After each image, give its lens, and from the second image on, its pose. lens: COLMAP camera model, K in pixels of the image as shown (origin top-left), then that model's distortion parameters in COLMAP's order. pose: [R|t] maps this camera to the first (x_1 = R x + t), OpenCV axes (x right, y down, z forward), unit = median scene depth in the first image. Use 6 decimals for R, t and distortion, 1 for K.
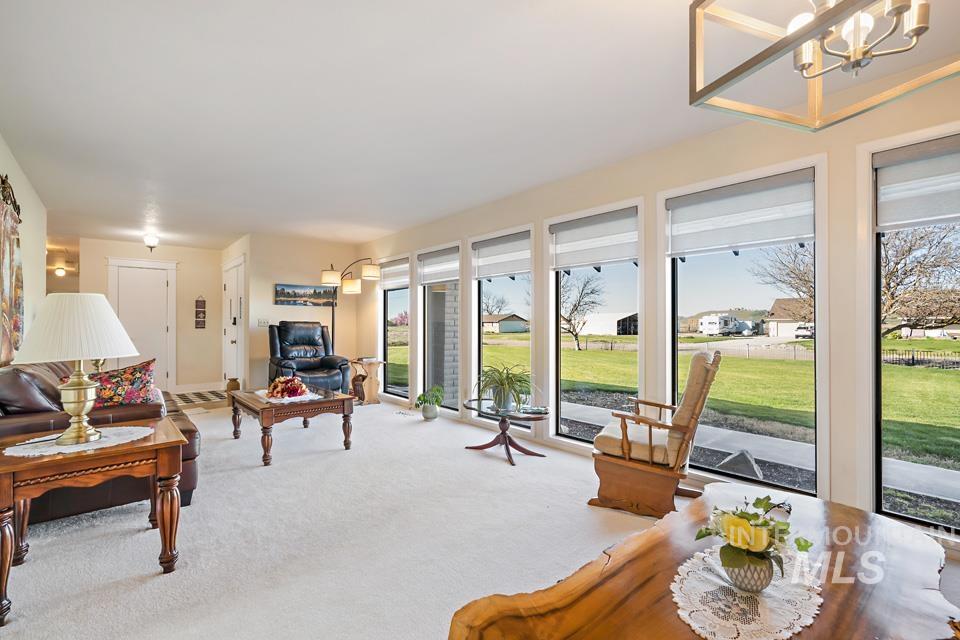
lens RADIAL K [[434.2, 0, 479.7], [0, 434.2, 322.9], [0, 0, 1]] dist [-0.016875, 0.009246]
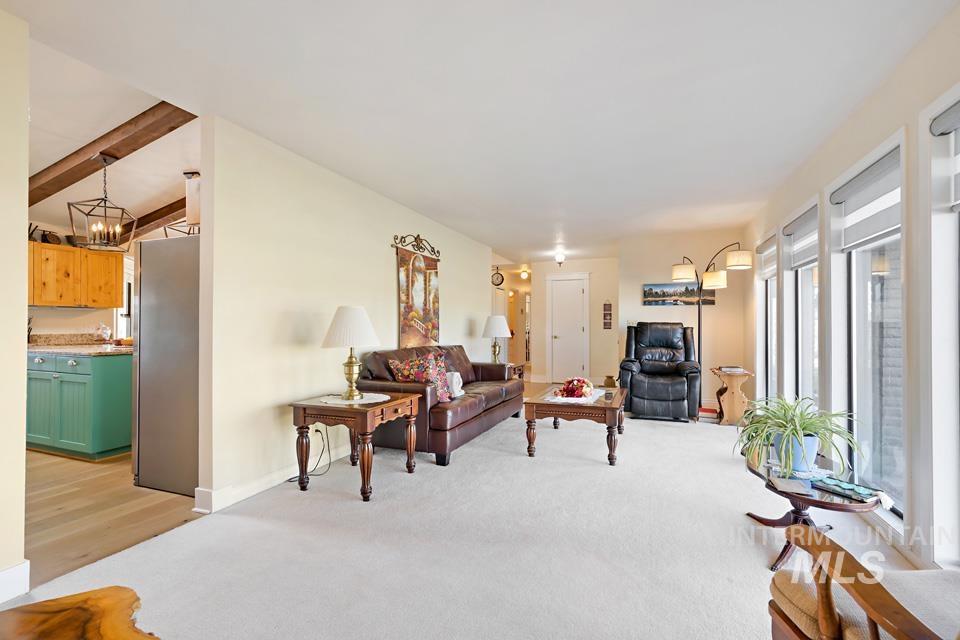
lens RADIAL K [[434.2, 0, 486.5], [0, 434.2, 321.0], [0, 0, 1]] dist [-0.016875, 0.009246]
pose [[0.473279, -0.008245, -0.880874, 0.238382], [0.001210, 0.999961, -0.008710, 0.001297], [0.880912, 0.003057, 0.473271, 0.229108]]
